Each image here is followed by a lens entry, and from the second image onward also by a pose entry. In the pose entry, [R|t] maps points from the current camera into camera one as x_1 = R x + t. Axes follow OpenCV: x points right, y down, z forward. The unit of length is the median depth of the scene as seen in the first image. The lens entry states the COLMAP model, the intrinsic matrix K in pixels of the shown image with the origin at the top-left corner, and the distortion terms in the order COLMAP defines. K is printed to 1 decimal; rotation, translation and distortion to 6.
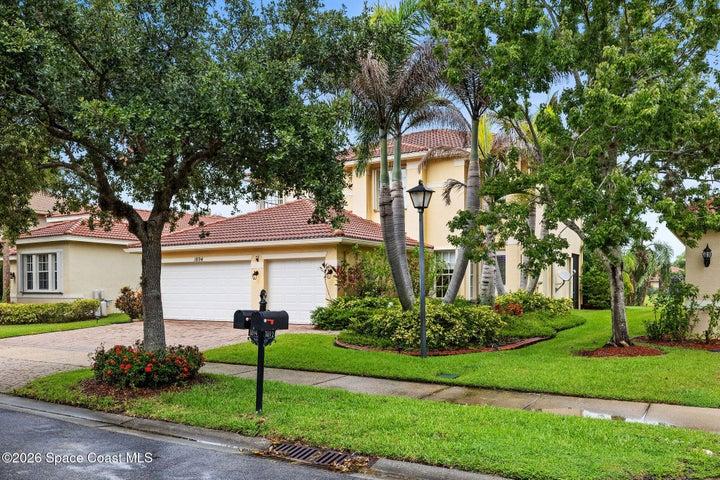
lens RADIAL K [[605.1, 0, 360.0], [0, 605.1, 240.0], [0, 0, 1]] dist [-0.006157, -0.003494]
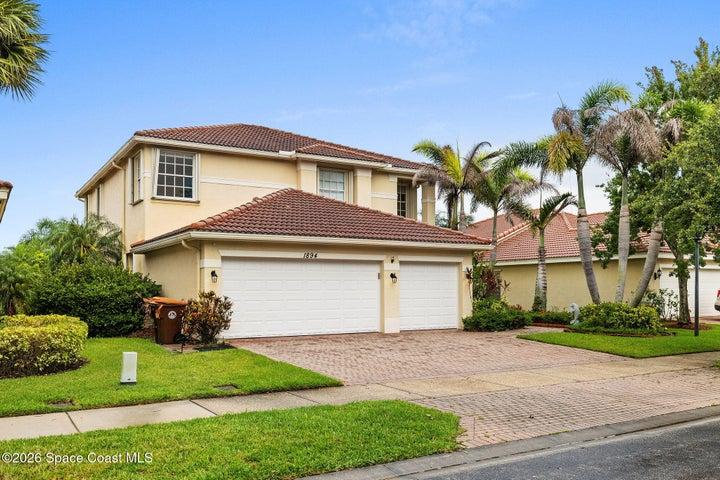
lens RADIAL K [[605.7, 0, 360.0], [0, 605.7, 240.0], [0, 0, 1]] dist [0.047625, 0.000102]
pose [[0.462255, 0.071815, 0.883834, -0.967521], [-0.065170, 0.996771, -0.046906, 0.046481], [-0.884349, -0.035917, 0.465443, 0.617158]]
